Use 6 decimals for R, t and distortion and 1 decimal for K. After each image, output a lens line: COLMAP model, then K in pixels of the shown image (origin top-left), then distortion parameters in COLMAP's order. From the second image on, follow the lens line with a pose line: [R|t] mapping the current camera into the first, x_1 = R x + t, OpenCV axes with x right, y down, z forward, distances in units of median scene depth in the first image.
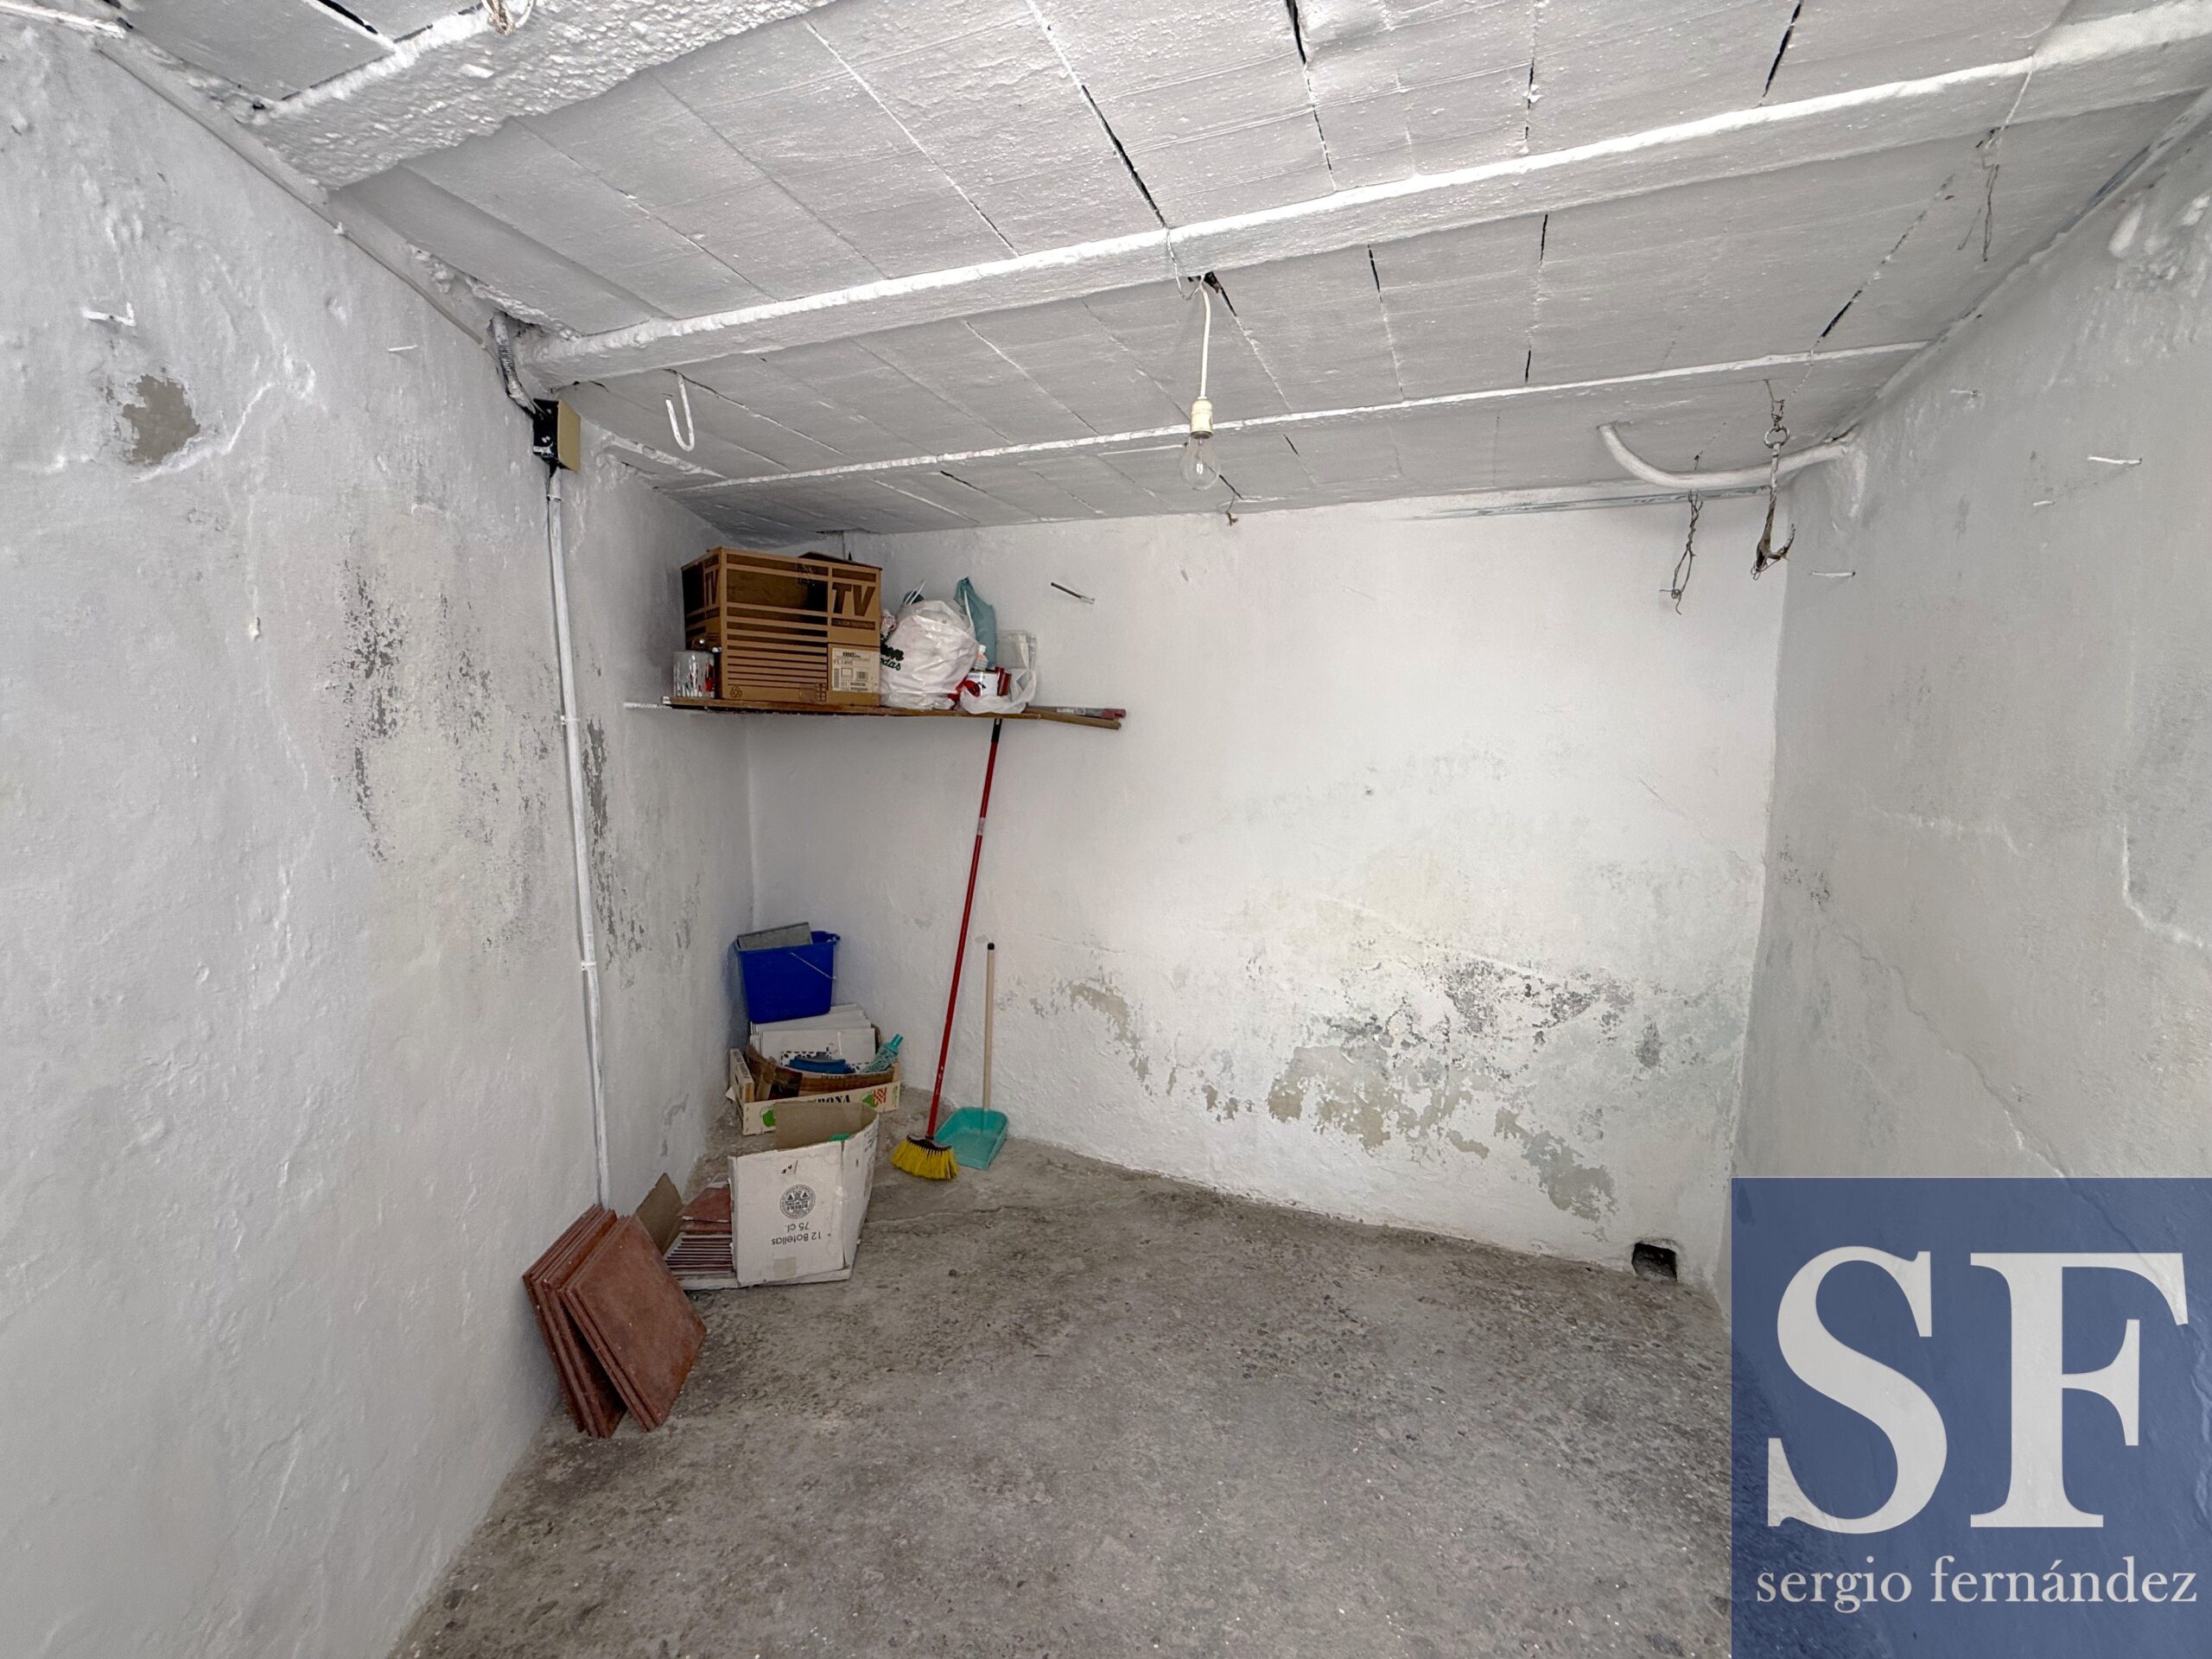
lens RADIAL K [[882.8, 0, 1105.7], [0, 882.8, 829.7], [0, 0, 1]] dist [-0.001120, 0.000106]
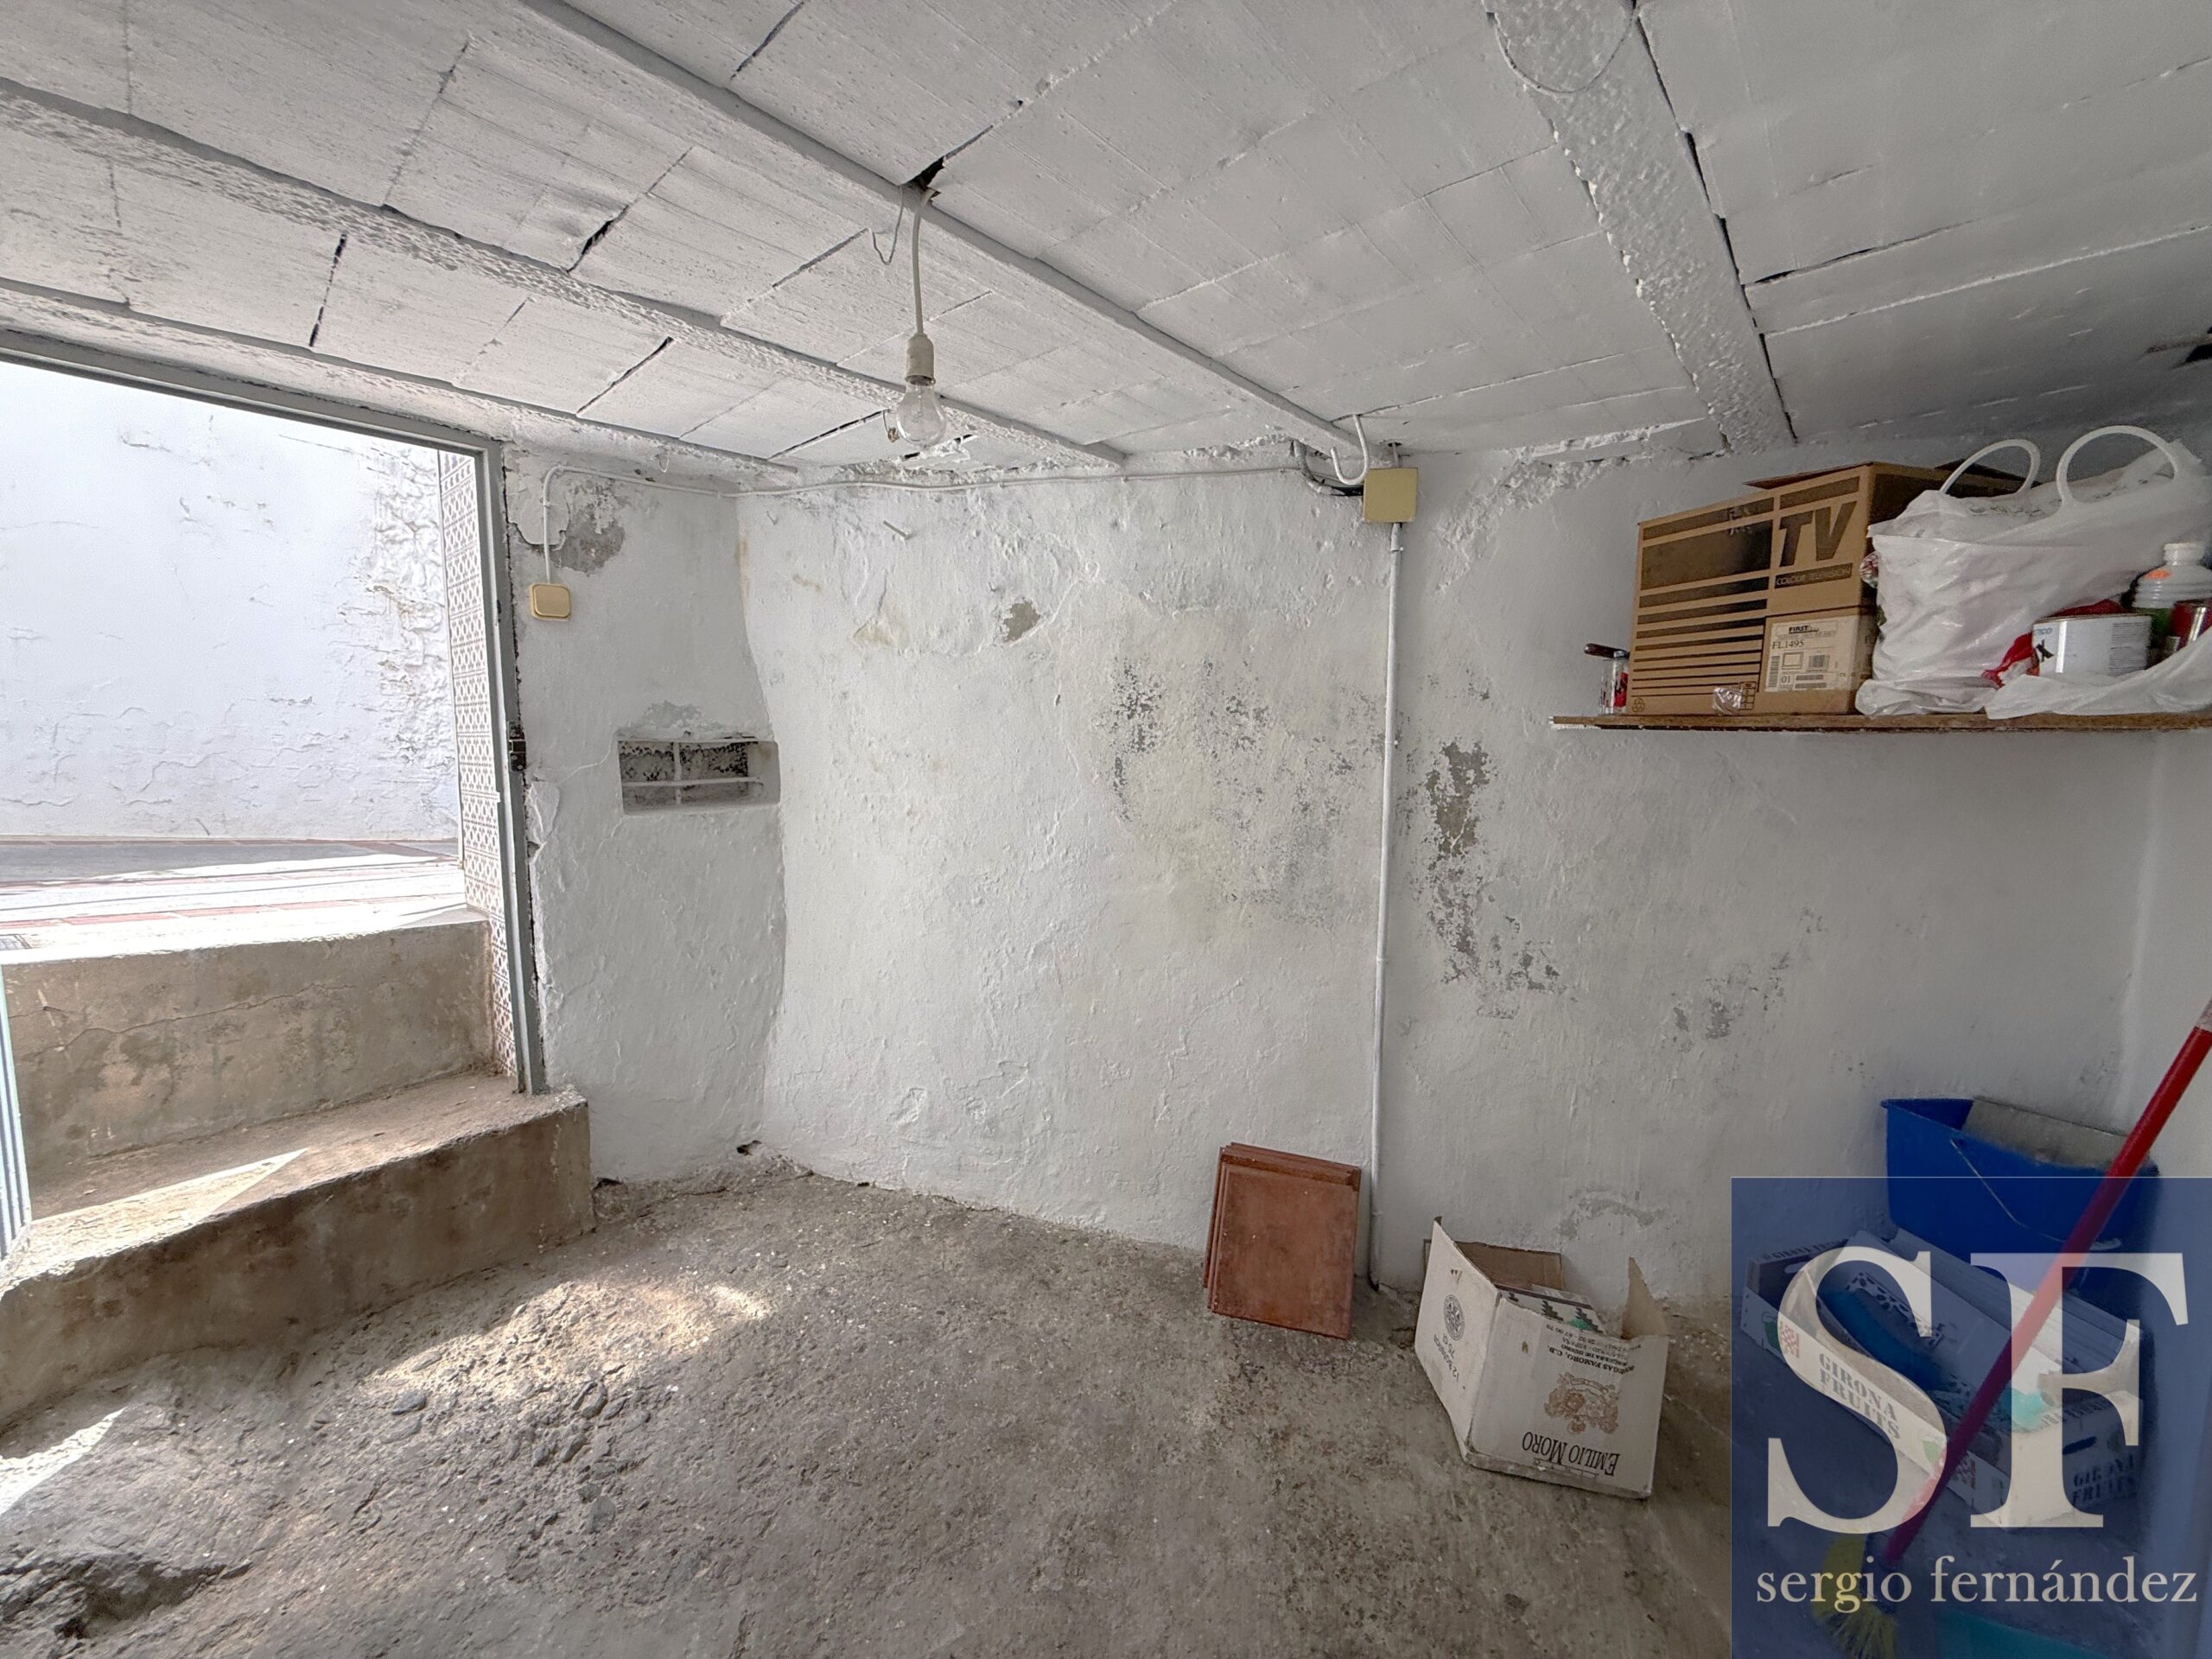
lens RADIAL K [[882.8, 0, 1108.4], [0, 882.8, 828.0], [0, 0, 1]] dist [-0.001120, 0.000106]
pose [[-0.329868, 0.076132, -0.940952, 0.541123], [-0.120172, 0.985247, 0.121844, -0.101448], [0.936347, 0.153269, -0.315852, 0.948568]]
